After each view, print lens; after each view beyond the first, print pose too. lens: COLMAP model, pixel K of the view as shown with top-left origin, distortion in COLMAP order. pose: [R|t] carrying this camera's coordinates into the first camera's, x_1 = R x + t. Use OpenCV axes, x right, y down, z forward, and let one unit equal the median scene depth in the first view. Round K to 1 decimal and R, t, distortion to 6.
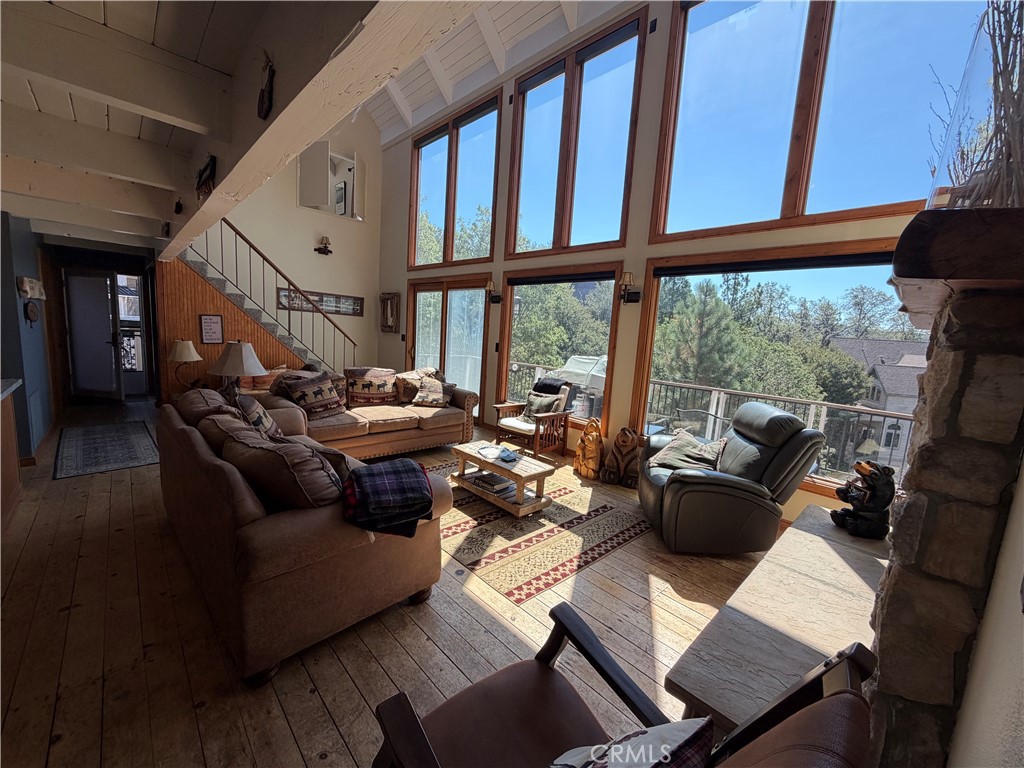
lens RADIAL K [[408.4, 0, 506.7], [0, 408.4, 382.5], [0, 0, 1]] dist [-0.002648, 0.000810]
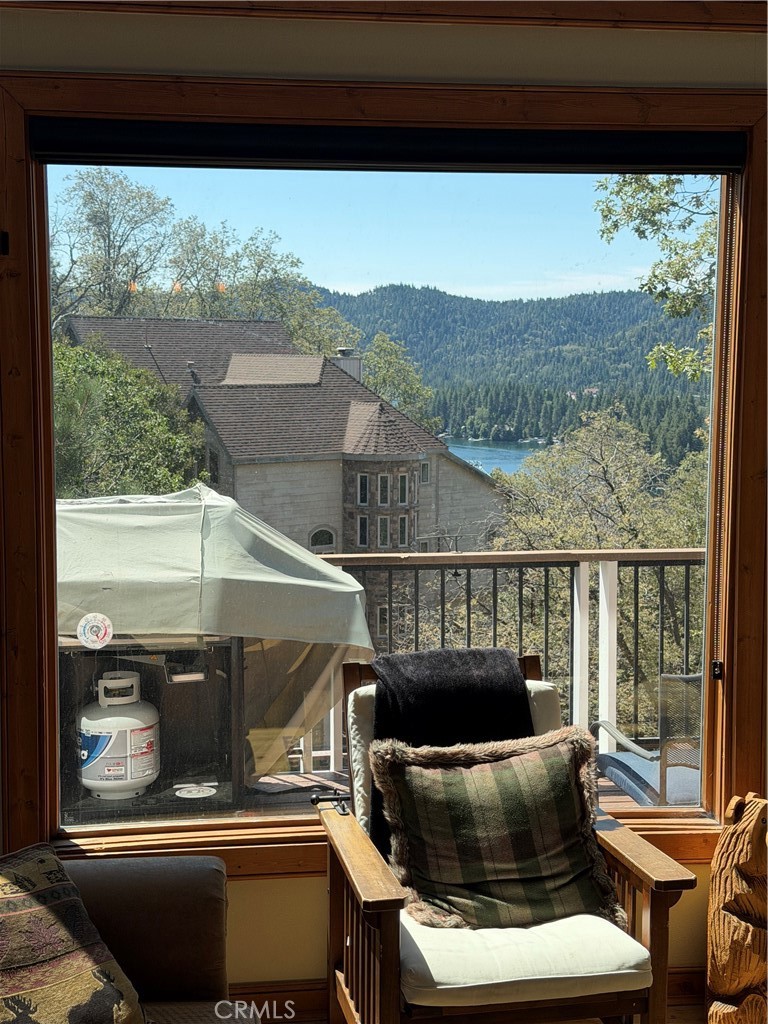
lens RADIAL K [[1440.5, 0, 389.4], [0, 1440.5, 515.8], [0, 0, 1]] dist [0.084575, 0.000000]
pose [[0.595821, -0.147183, 0.789515, -0.445705], [0.132160, 0.987630, 0.084378, -0.138776], [-0.792169, 0.054068, 0.607903, 0.590362]]
